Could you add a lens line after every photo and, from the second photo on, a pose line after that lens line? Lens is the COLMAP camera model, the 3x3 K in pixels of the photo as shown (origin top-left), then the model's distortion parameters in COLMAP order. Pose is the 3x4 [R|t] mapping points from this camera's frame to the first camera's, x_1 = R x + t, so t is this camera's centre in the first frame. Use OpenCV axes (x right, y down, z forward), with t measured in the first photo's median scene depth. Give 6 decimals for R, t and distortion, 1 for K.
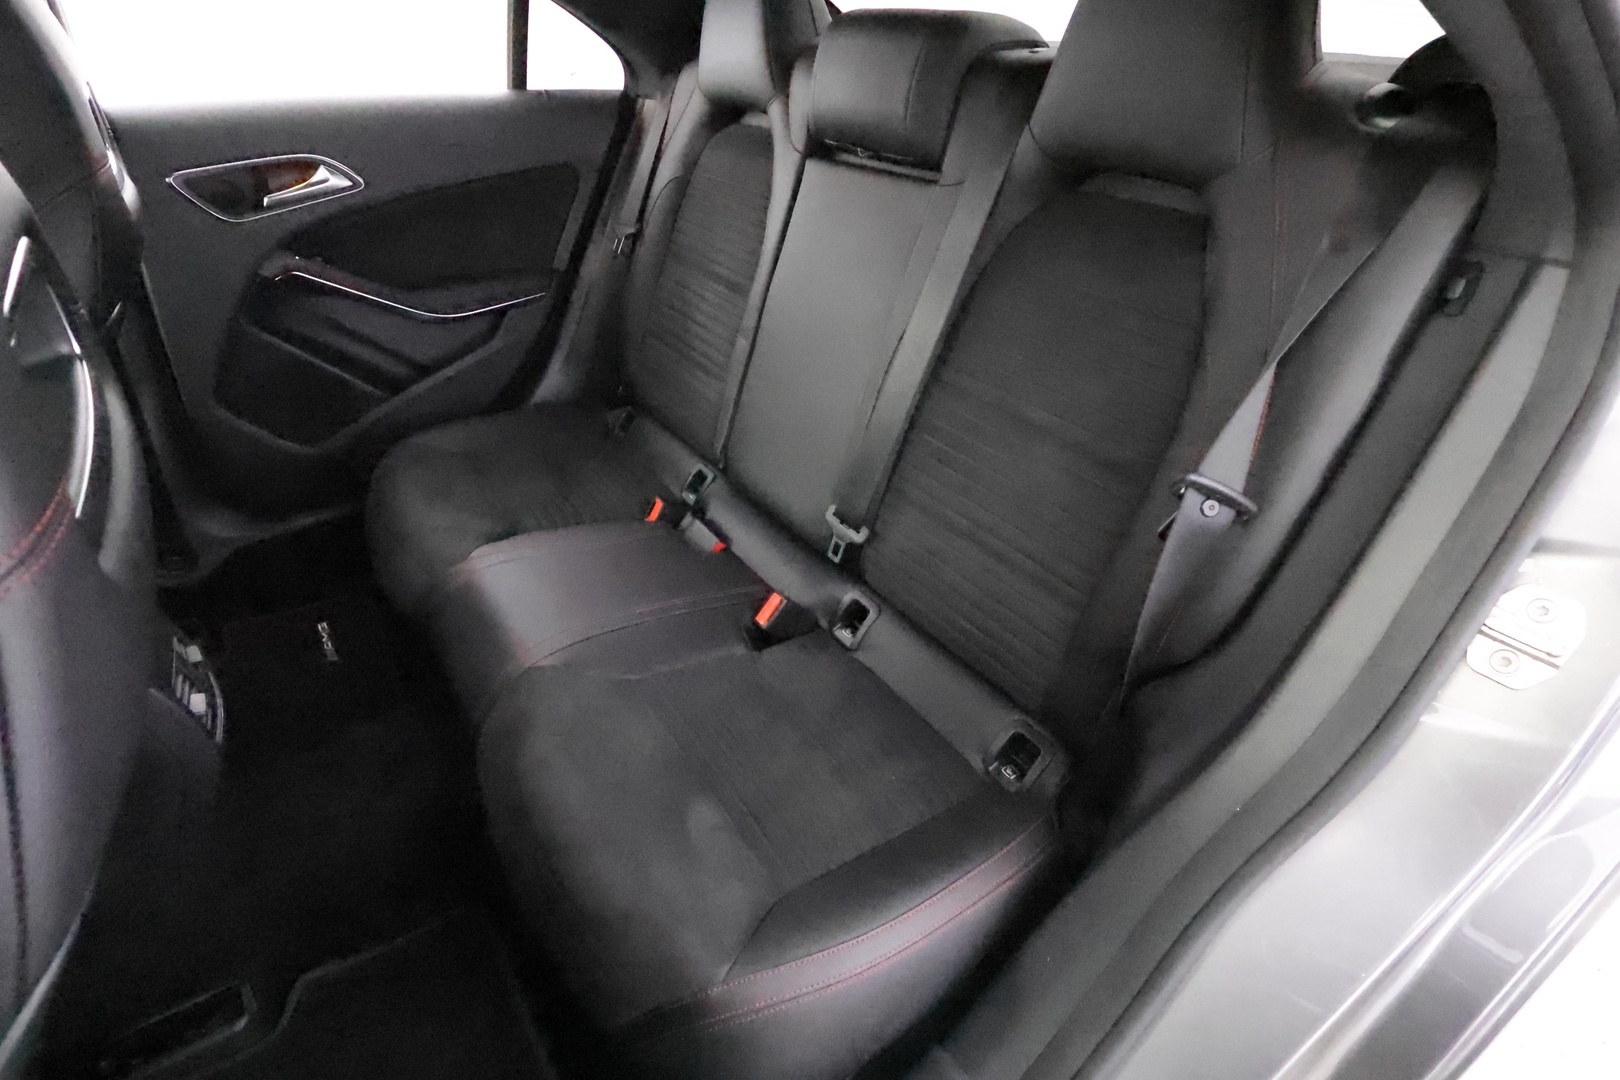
lens RADIAL K [[783.3, 0, 807.0], [0, 783.3, 541.0], [0, 0, 1]] dist [-0.001030, 0.012927]
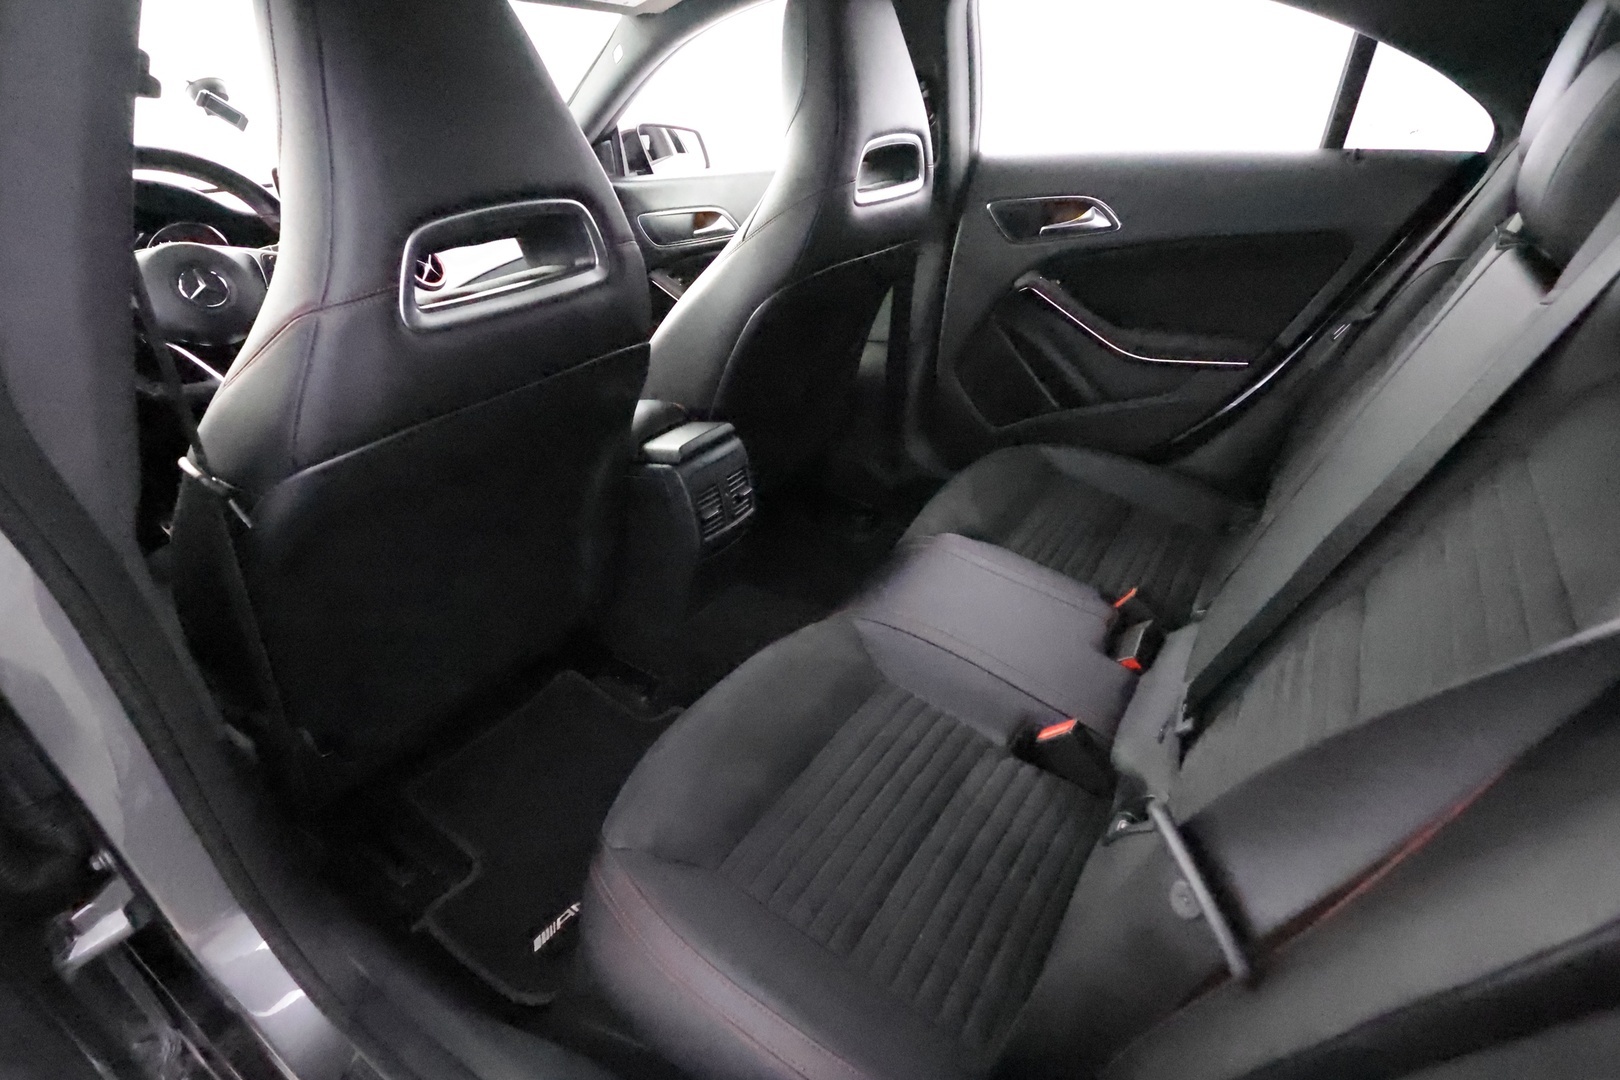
lens RADIAL K [[786.6, 0, 814.5], [0, 786.6, 543.1], [0, 0, 1]] dist [-0.020482, 0.011795]
pose [[0.349103, 0.430703, -0.832239, 0.389182], [-0.488685, 0.841465, 0.230486, -0.122823], [0.799571, 0.326240, 0.504236, 0.246863]]
